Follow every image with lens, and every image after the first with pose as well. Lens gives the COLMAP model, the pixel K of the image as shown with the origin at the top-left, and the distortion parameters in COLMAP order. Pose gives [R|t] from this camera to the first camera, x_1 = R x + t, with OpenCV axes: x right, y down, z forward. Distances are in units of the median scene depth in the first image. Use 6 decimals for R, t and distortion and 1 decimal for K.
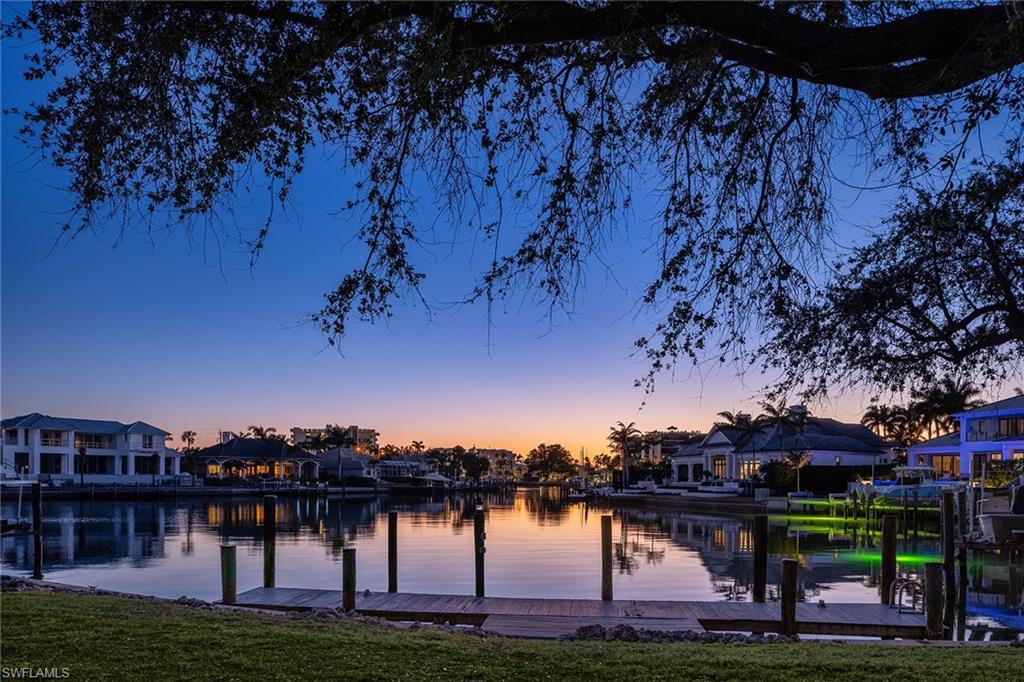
lens RADIAL K [[718.8, 0, 531.8], [0, 718.8, 362.6], [0, 0, 1]] dist [-0.010677, -0.003349]
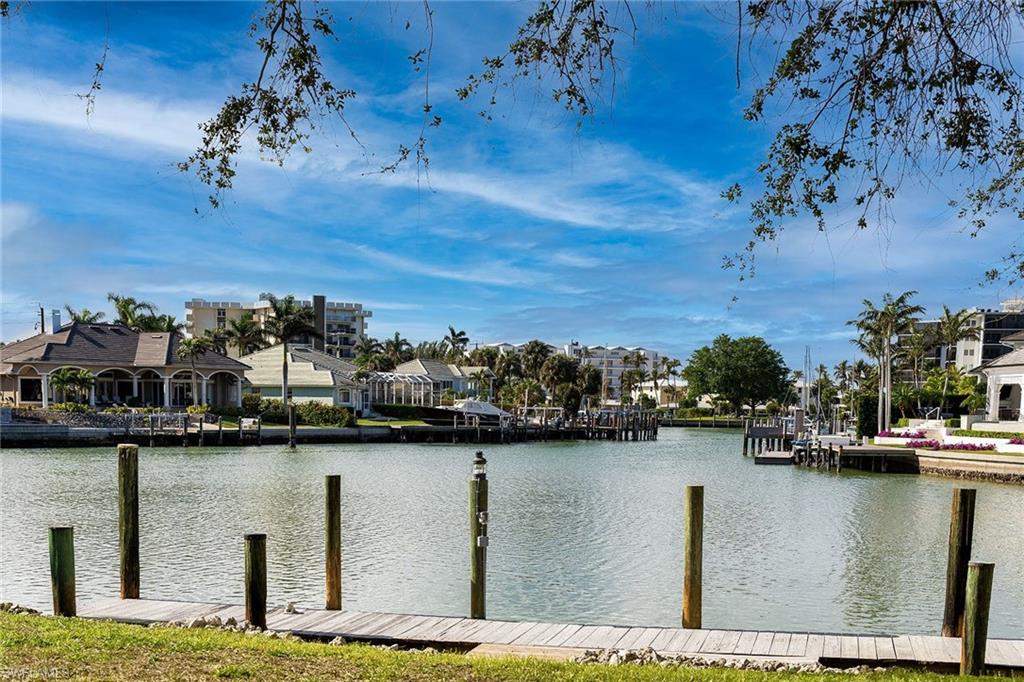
lens RADIAL K [[1614.8, 0, 519.2], [0, 1614.8, 343.2], [0, 0, 1]] dist [0.064625, 0.000000]
pose [[0.992789, 0.000778, -0.119871, 0.142756], [0.013433, 0.992959, 0.117692, -0.064967], [0.119118, -0.118454, 0.985789, -0.336851]]
